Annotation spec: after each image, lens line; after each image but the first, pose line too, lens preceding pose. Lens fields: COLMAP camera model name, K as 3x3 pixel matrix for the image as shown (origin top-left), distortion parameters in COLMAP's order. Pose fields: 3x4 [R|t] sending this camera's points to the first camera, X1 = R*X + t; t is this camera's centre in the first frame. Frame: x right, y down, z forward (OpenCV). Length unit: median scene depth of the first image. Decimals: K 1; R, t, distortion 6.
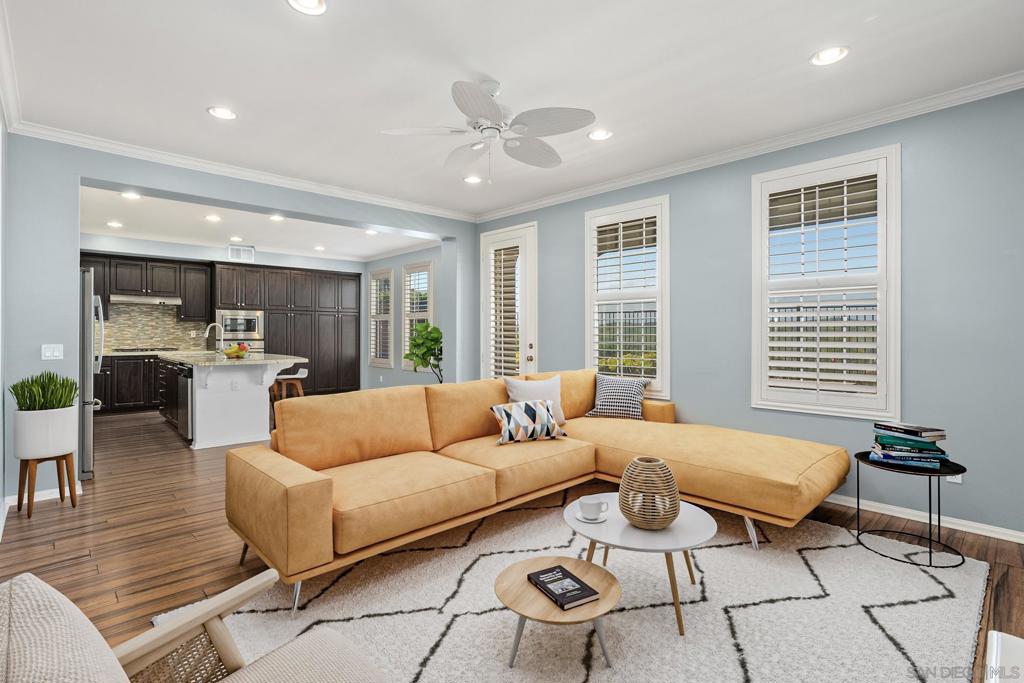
lens RADIAL K [[492.9, 0, 507.4], [0, 492.9, 335.3], [0, 0, 1]] dist [-0.062409, 0.042173]
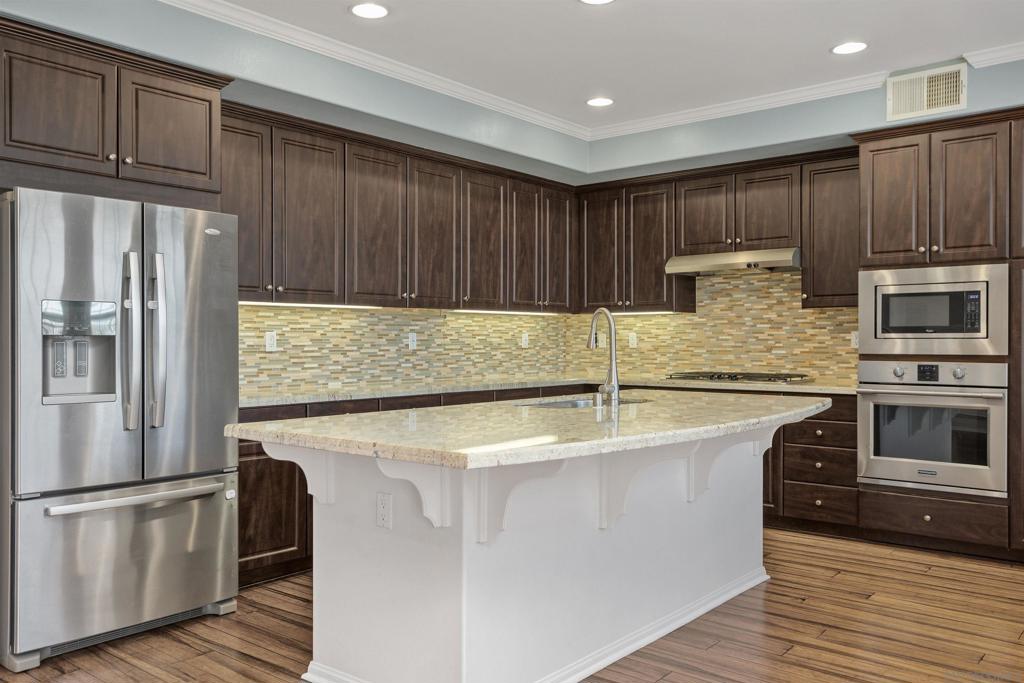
lens RADIAL K [[832.0, 0, 512.0], [0, 832.0, 341.5], [0, 0, 1]] dist [-0.013624, -0.001983]
pose [[0.118118, 0.000805, -0.992999, -0.029705], [-0.001863, 0.999998, 0.000589, -0.001324], [0.992998, 0.001780, 0.118119, 0.679562]]
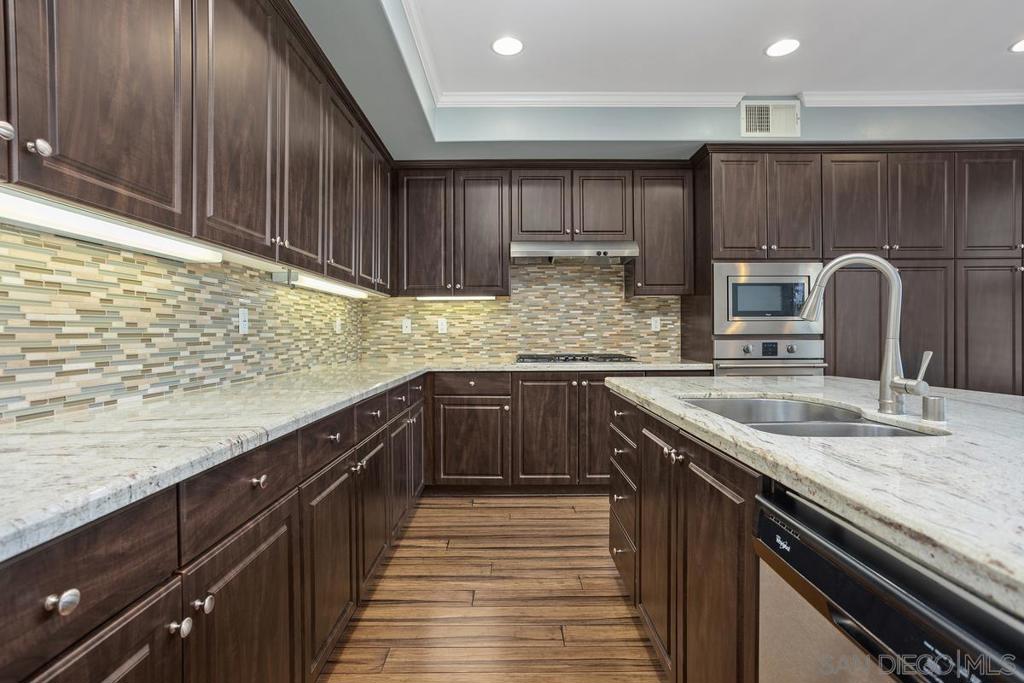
lens RADIAL K [[492.9, 0, 507.4], [0, 492.9, 335.3], [0, 0, 1]] dist [-0.062409, 0.042173]
pose [[0.723033, -0.002368, -0.690809, -0.446022], [0.004422, 0.999990, 0.001200, 0.007196], [0.690799, -0.003922, 0.723036, 0.584980]]
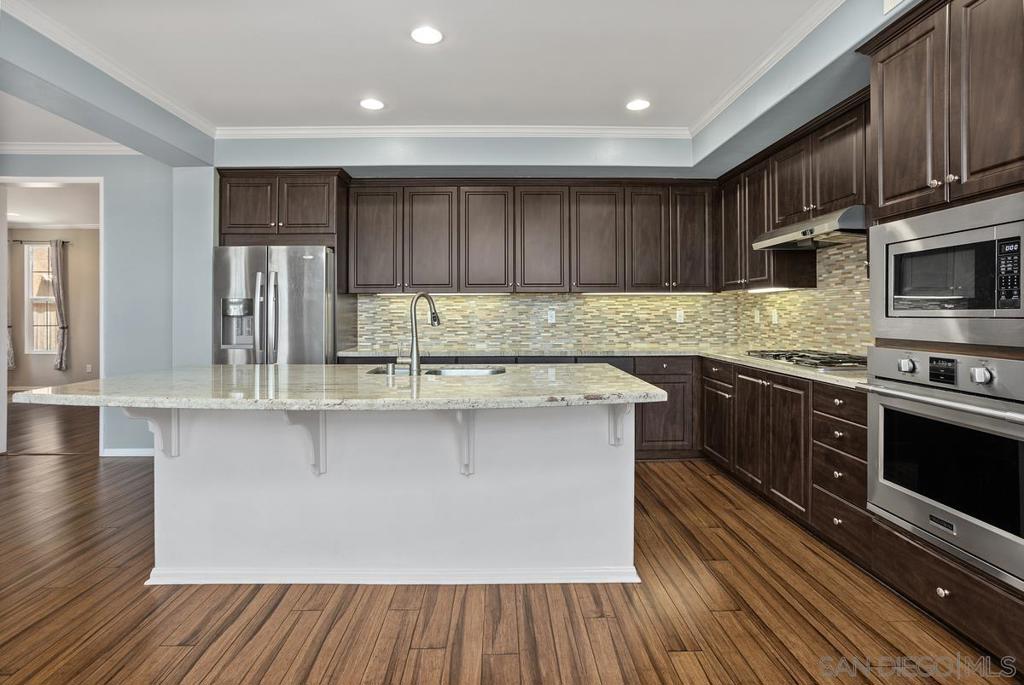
lens RADIAL K [[512.3, 0, 511.8], [0, 512.3, 317.9], [0, 0, 1]] dist [-0.022881, 0.000687]
pose [[-0.670950, 0.007316, -0.741466, -0.267708], [-0.000262, 0.999949, 0.010103, -0.005841], [0.741502, 0.006973, -0.670914, 1.044413]]
